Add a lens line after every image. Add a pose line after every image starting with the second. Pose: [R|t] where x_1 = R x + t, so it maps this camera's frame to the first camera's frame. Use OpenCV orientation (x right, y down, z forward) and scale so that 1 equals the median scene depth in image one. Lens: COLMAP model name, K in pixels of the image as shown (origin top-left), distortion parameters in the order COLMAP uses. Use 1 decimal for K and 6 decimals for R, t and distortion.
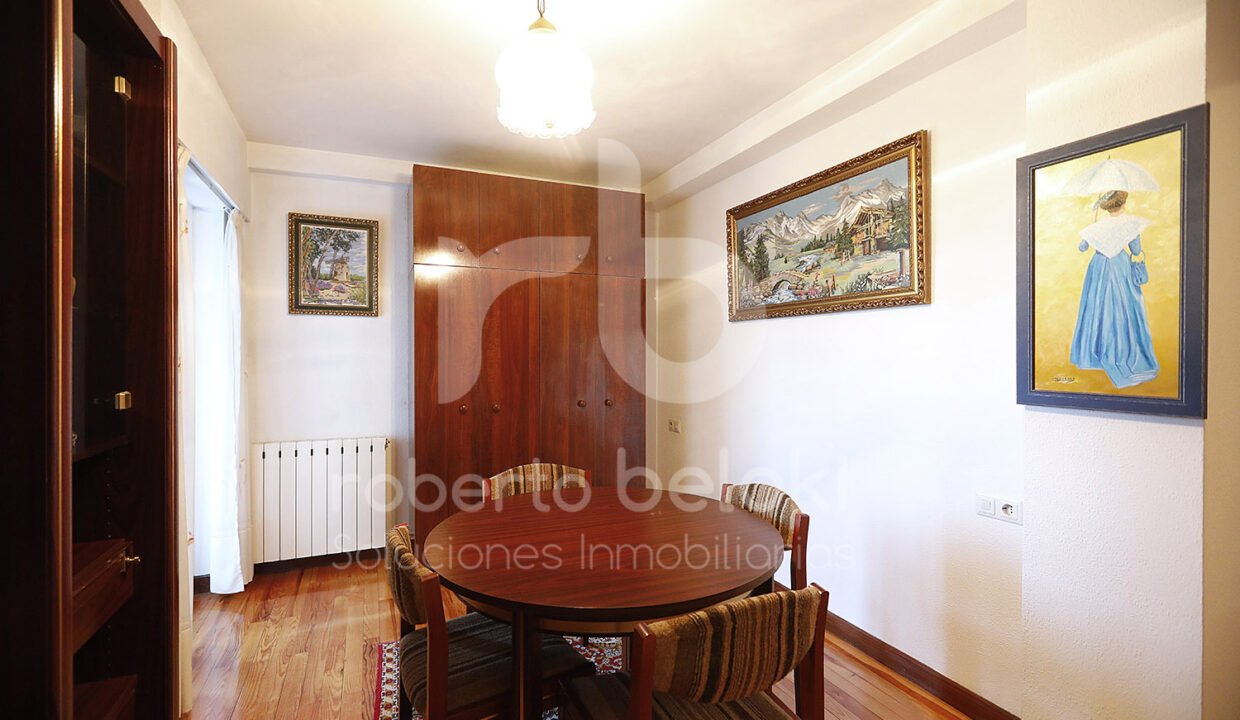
lens RADIAL K [[556.9, 0, 622.5], [0, 556.9, 353.4], [0, 0, 1]] dist [0.002470, 0.000943]
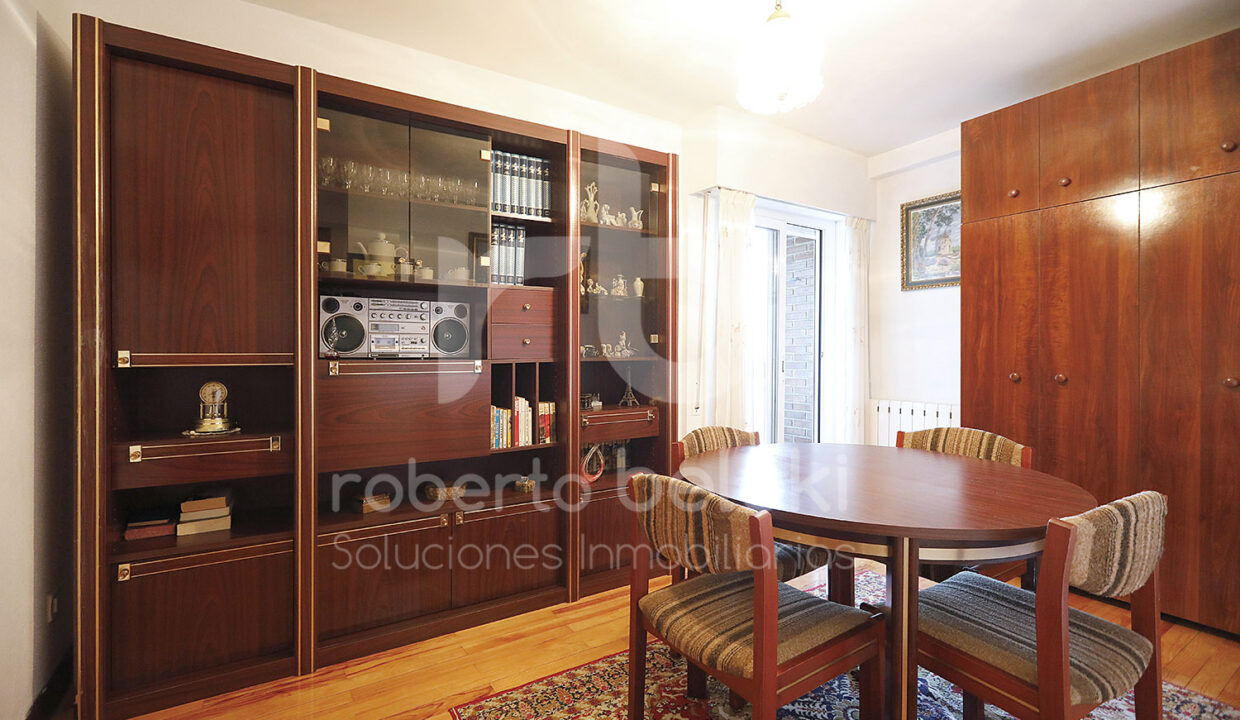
lens RADIAL K [[553.7, 0, 602.6], [0, 553.7, 345.0], [0, 0, 1]] dist [0.000093, 0.000666]
pose [[0.120731, -0.018039, -0.992521, 0.466827], [0.000354, 0.999836, -0.018129, 0.061470], [0.992685, 0.001837, 0.120717, 0.241615]]
